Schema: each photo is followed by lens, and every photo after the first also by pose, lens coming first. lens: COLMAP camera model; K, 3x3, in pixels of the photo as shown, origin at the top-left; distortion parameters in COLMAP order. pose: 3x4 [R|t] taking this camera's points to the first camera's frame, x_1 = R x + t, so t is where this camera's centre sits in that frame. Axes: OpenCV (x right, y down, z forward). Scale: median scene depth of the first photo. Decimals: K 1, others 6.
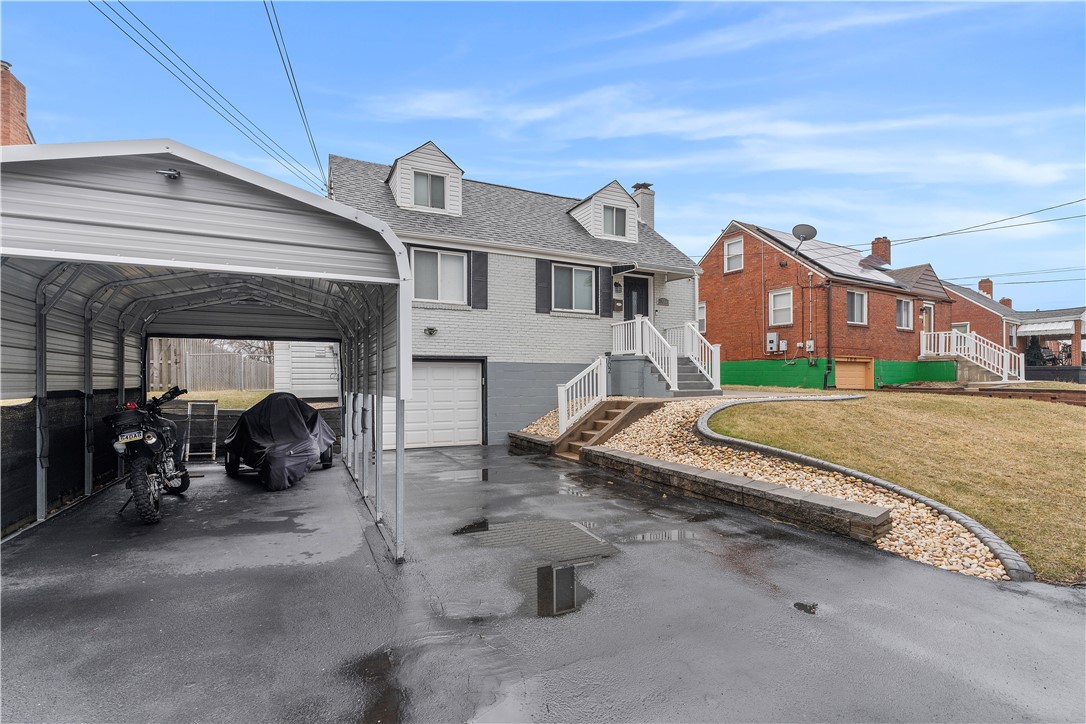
lens RADIAL K [[478.9, 0, 547.4], [0, 478.9, 381.6], [0, 0, 1]] dist [0.003206, 0.000210]
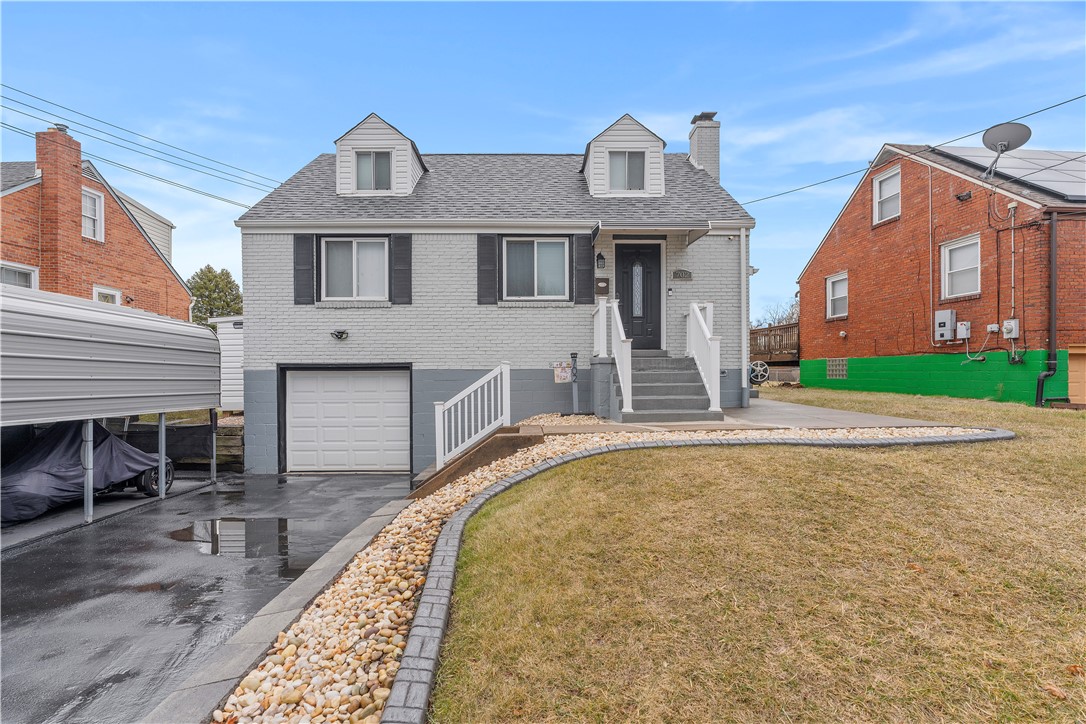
lens RADIAL K [[478.9, 0, 547.4], [0, 478.9, 381.6], [0, 0, 1]] dist [0.003206, 0.000210]
pose [[0.912378, -0.001188, -0.409348, 0.361391], [0.004028, 0.999973, 0.006075, -0.021733], [0.409330, -0.007192, 0.912358, 0.313324]]
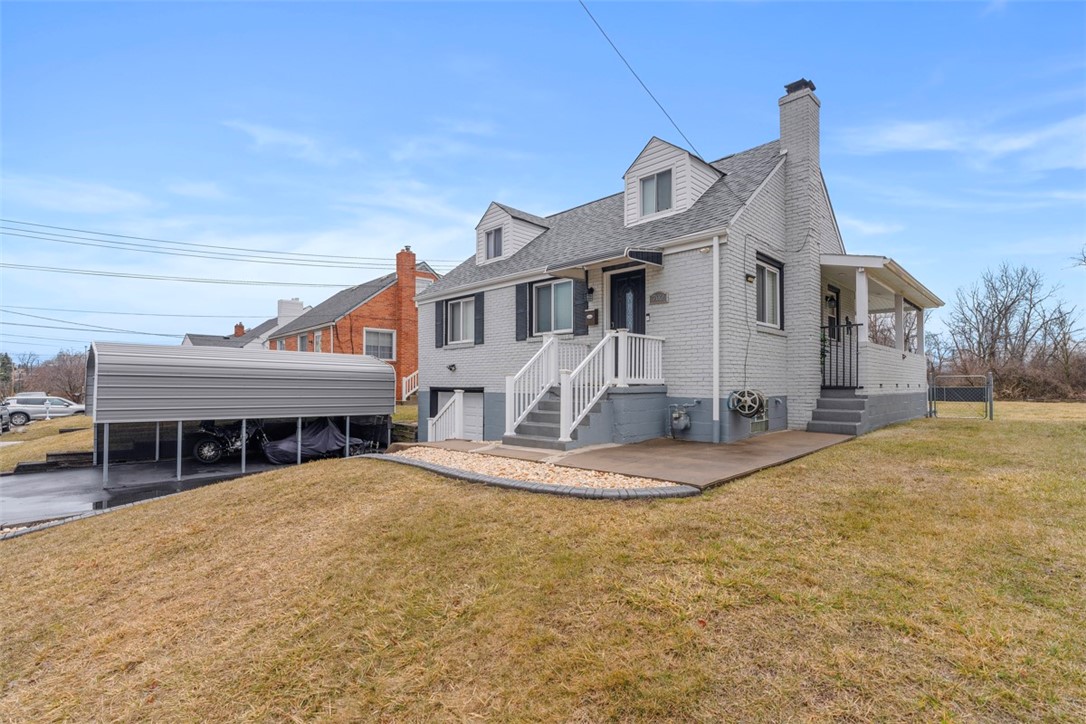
lens RADIAL K [[508.4, 0, 537.3], [0, 508.4, 368.7], [0, 0, 1]] dist [0.000969, 0.000279]
pose [[0.321228, -0.028957, -0.946559, 0.875292], [-0.003850, 0.999484, -0.031883, -0.051366], [0.946994, 0.013886, 0.320950, 0.653435]]
